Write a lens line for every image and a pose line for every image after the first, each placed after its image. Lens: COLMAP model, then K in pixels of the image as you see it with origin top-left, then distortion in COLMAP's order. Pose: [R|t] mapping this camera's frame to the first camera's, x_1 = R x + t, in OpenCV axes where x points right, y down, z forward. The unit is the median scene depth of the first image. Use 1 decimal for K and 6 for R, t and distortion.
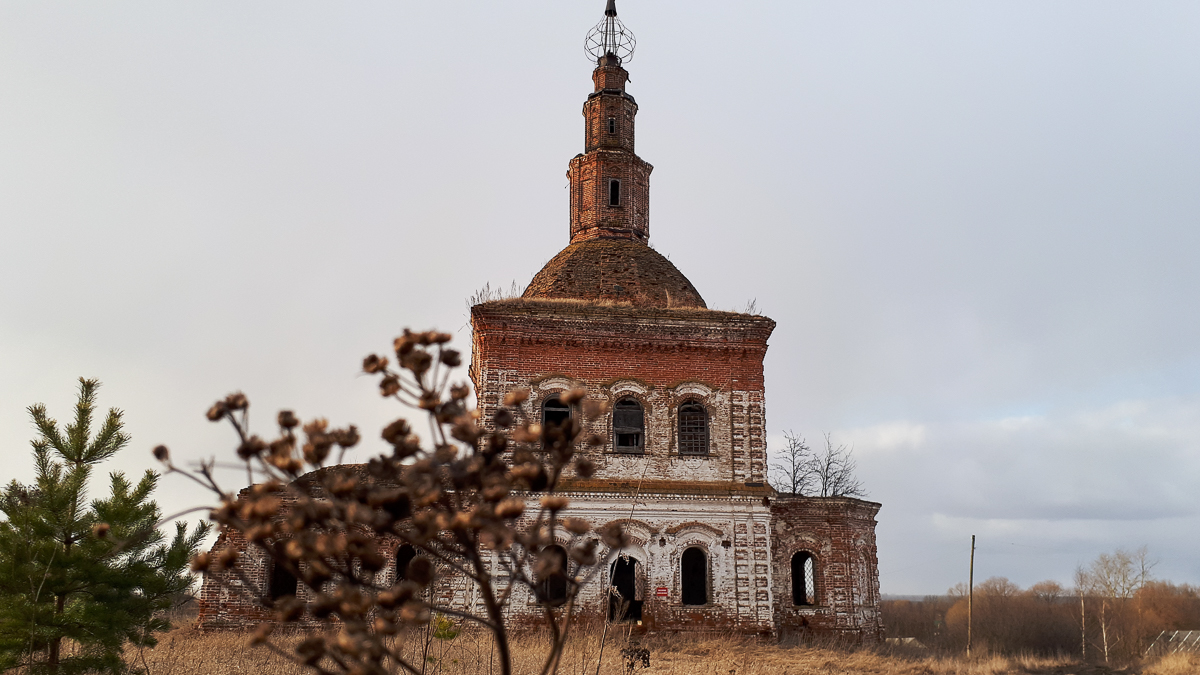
lens RADIAL K [[948.9, 0, 600.0], [0, 948.9, 337.5], [0, 0, 1]] dist [0.116978, -0.000656]
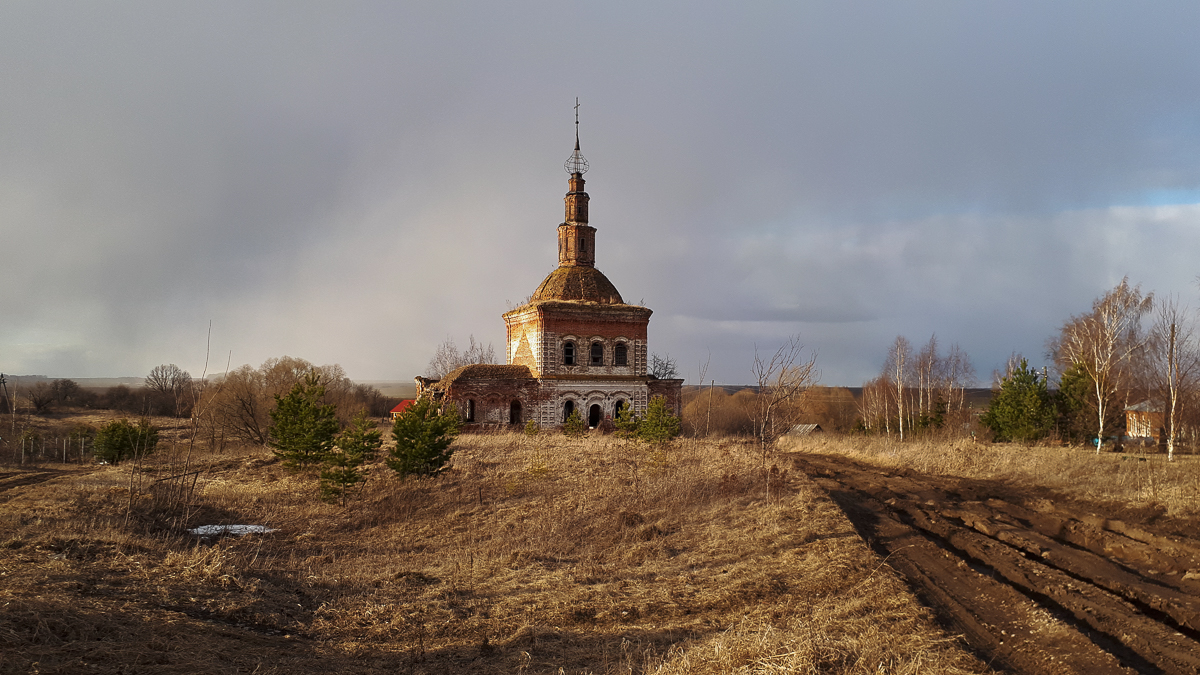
lens RADIAL K [[948.9, 0, 600.0], [0, 948.9, 337.5], [0, 0, 1]] dist [0.116978, -0.000656]
pose [[0.966523, 0.009005, 0.256422, -0.597625], [-0.059399, 0.980088, 0.189471, -0.420584], [-0.249610, -0.198359, 0.947812, -1.357858]]
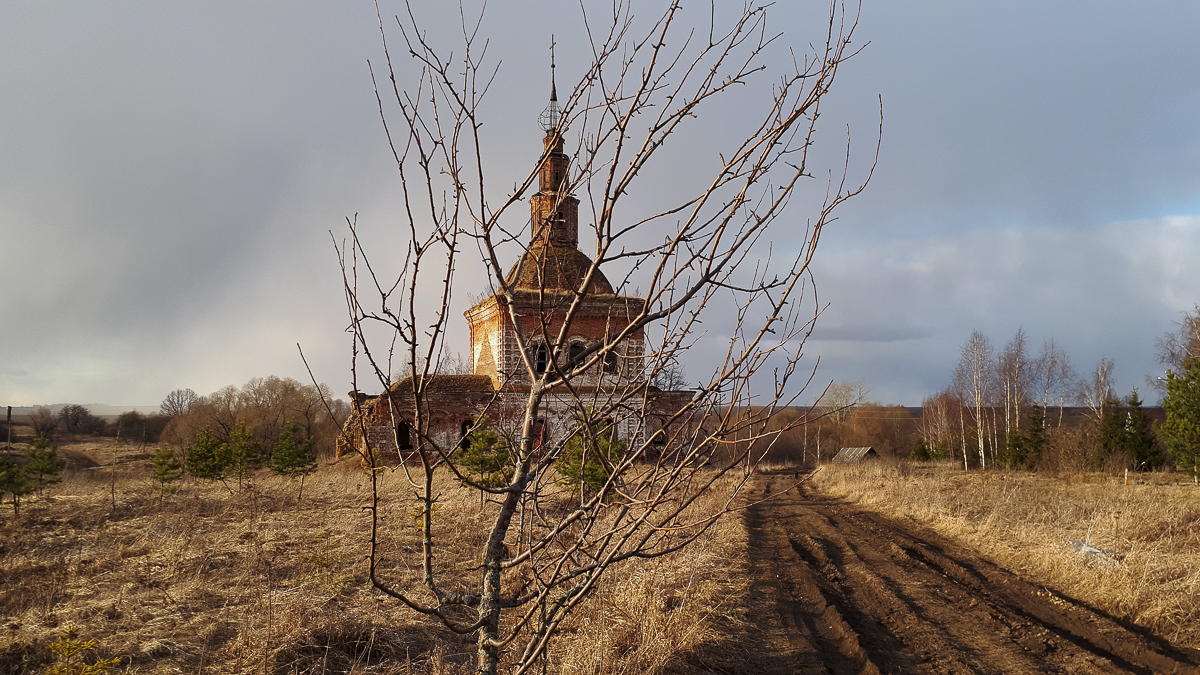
lens RADIAL K [[952.1, 0, 600.0], [0, 952.1, 337.5], [0, 0, 1]] dist [0.084346, 0.000479]
pose [[0.978243, 0.000519, 0.207459, -0.320289], [-0.036337, 0.984967, 0.168879, -0.273776], [-0.204253, -0.172743, 0.963556, -0.855075]]
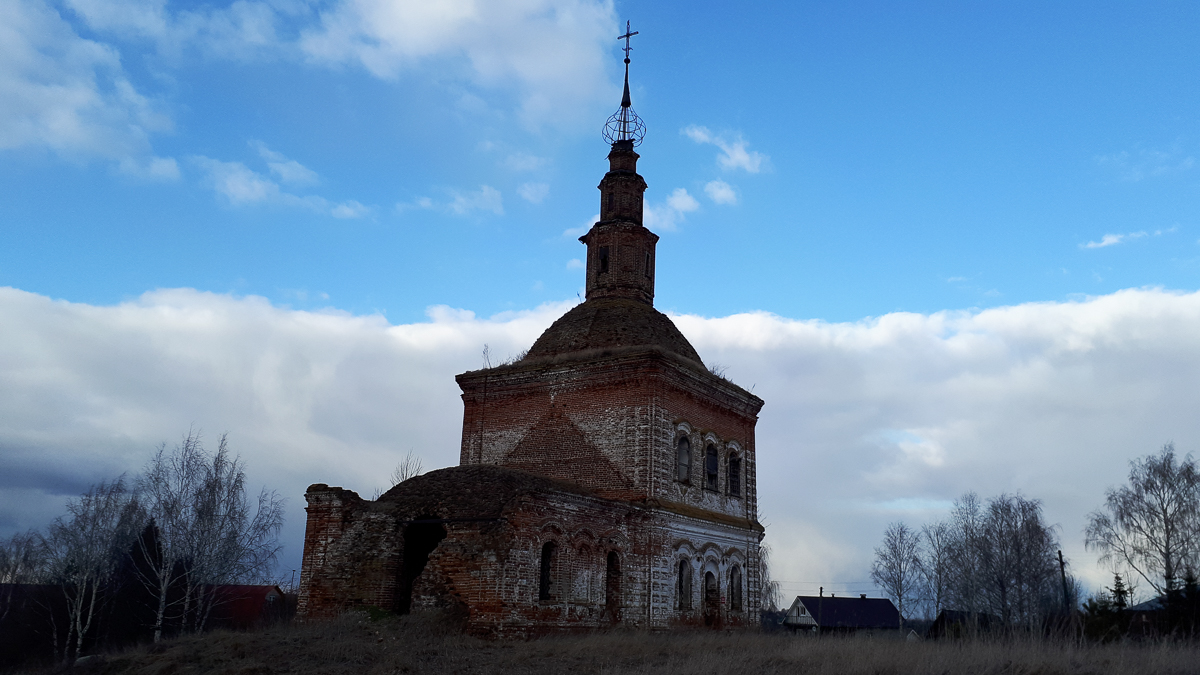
lens RADIAL K [[948.9, 0, 600.0], [0, 948.9, 337.5], [0, 0, 1]] dist [0.116978, -0.000656]
pose [[0.650928, 0.218135, 0.727124, -1.007633], [-0.206798, 0.972555, -0.106636, 0.087975], [-0.730429, -0.080955, 0.678174, 0.257439]]
